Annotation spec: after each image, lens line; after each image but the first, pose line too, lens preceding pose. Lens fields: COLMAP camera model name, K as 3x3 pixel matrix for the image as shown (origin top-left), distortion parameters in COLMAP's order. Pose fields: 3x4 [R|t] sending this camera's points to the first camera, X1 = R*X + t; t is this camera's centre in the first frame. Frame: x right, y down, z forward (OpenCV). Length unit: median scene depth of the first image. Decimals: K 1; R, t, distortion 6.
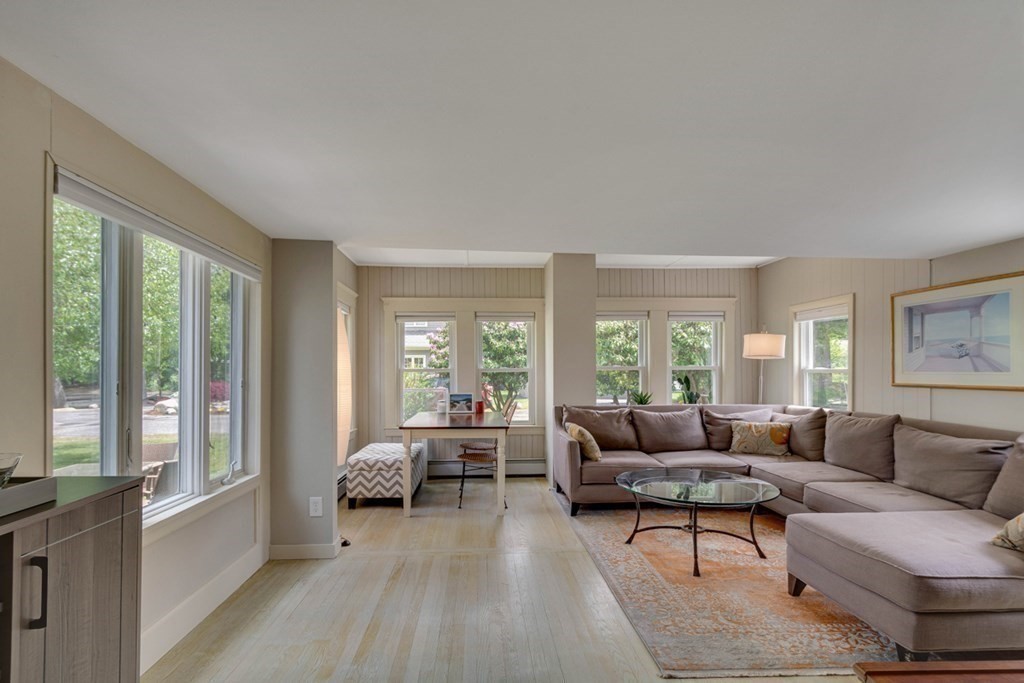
lens RADIAL K [[500.1, 0, 512.1], [0, 500.1, 364.5], [0, 0, 1]] dist [-0.000148, -0.000214]
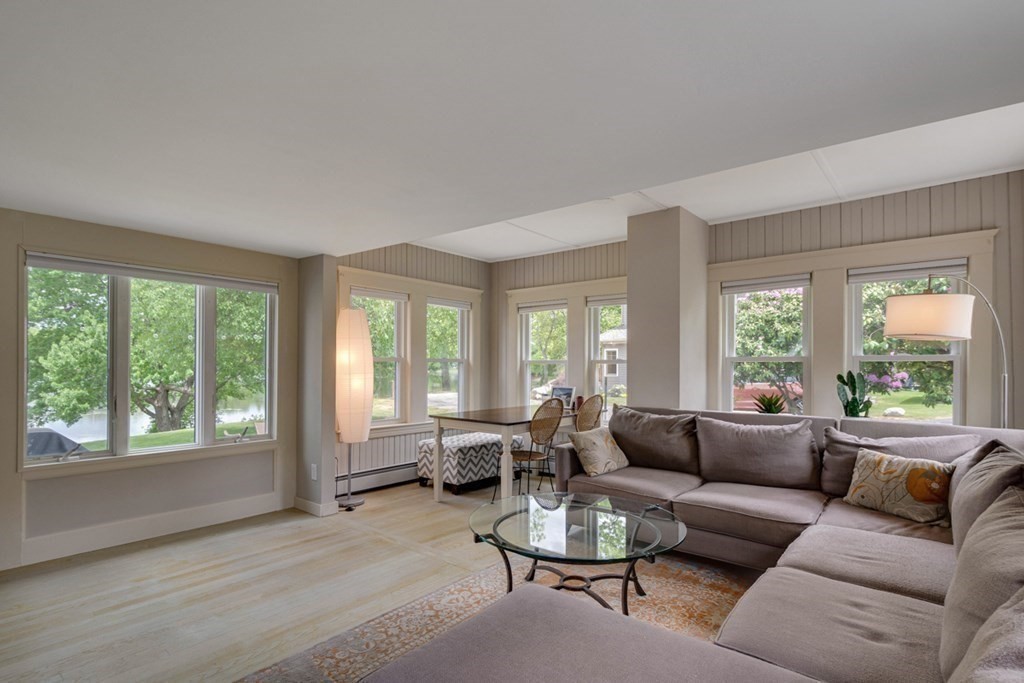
lens RADIAL K [[517.7, 0, 508.8], [0, 517.7, 358.9], [0, 0, 1]] dist [-0.000436, 0.000196]
pose [[0.720744, -0.003034, -0.693194, 0.706177], [0.006577, 0.999975, 0.002461, 0.004774], [0.693170, -0.006333, 0.720747, 0.351202]]
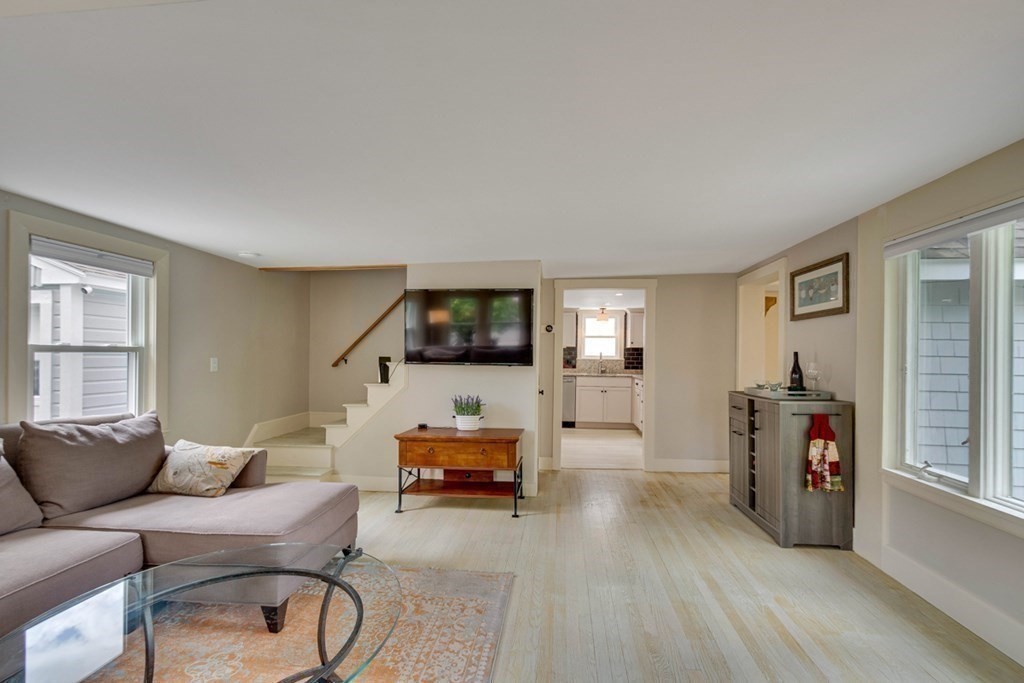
lens RADIAL K [[447.4, 0, 507.4], [0, 447.4, 355.1], [0, 0, 1]] dist [0.000854, -0.000595]
pose [[-0.982557, -0.009860, 0.185699, 0.049203], [-0.012382, 0.999846, -0.012422, 0.015264], [-0.185548, -0.014505, -0.982528, 1.156534]]
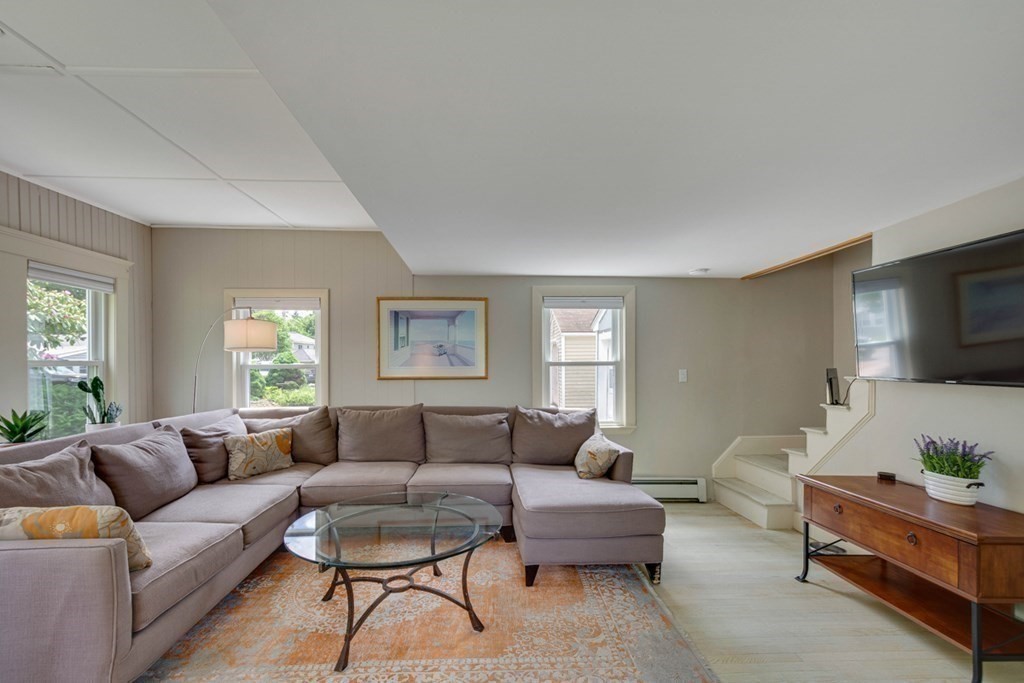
lens RADIAL K [[455.5, 0, 503.5], [0, 455.5, 364.9], [0, 0, 1]] dist [0.002179, 0.000216]
pose [[0.026513, -0.004435, 0.999639, -0.260886], [-0.006732, 0.999967, 0.004615, 0.003891], [-0.999626, -0.006852, 0.026482, 0.725533]]
